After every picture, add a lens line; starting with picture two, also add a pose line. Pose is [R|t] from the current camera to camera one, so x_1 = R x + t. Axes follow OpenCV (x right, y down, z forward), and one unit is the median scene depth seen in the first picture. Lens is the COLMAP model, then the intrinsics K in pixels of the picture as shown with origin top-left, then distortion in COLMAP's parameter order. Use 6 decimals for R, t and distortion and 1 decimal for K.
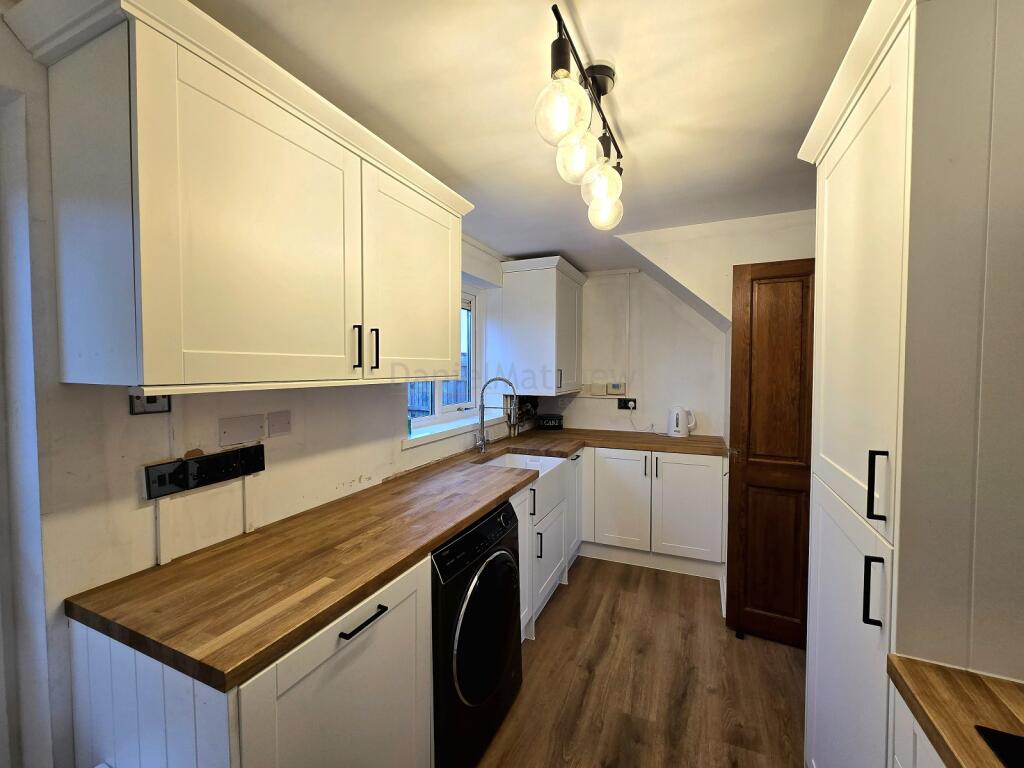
lens RADIAL K [[419.8, 0, 515.4], [0, 419.8, 384.8], [0, 0, 1]] dist [-0.000431, 0.000193]
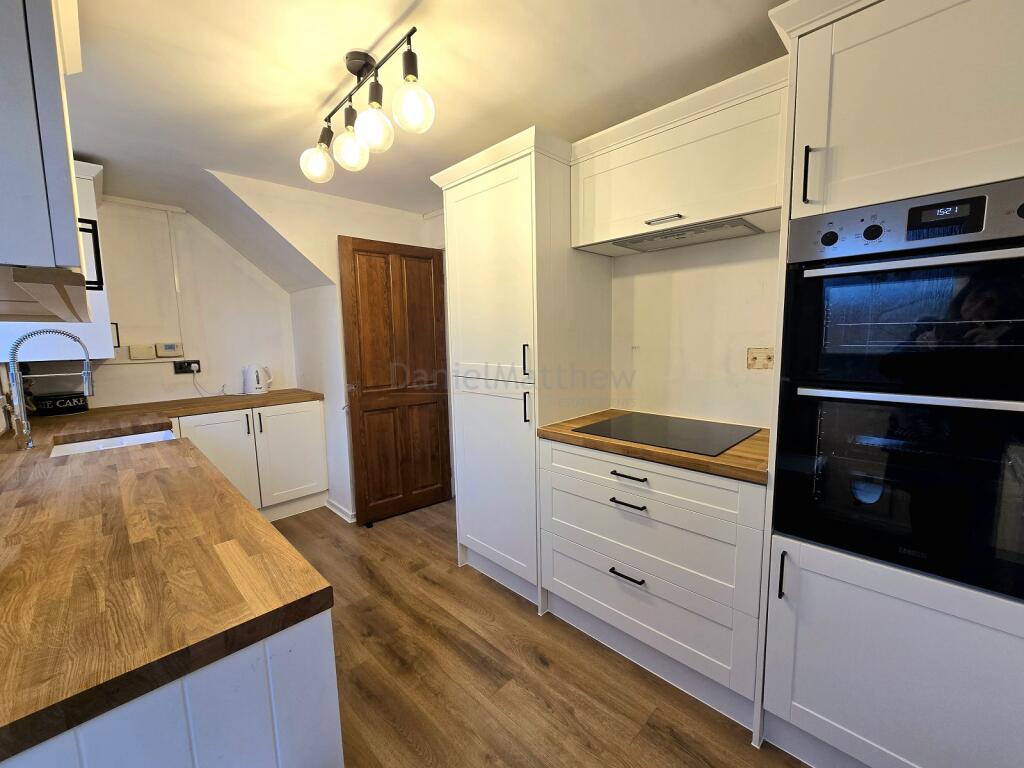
lens RADIAL K [[419.8, 0, 515.4], [0, 419.8, 384.8], [0, 0, 1]] dist [-0.000431, 0.000193]
pose [[0.363656, -0.113443, 0.924600, -0.479215], [0.056517, 0.993415, 0.099658, 0.055467], [-0.929817, 0.016014, 0.367673, 0.088399]]
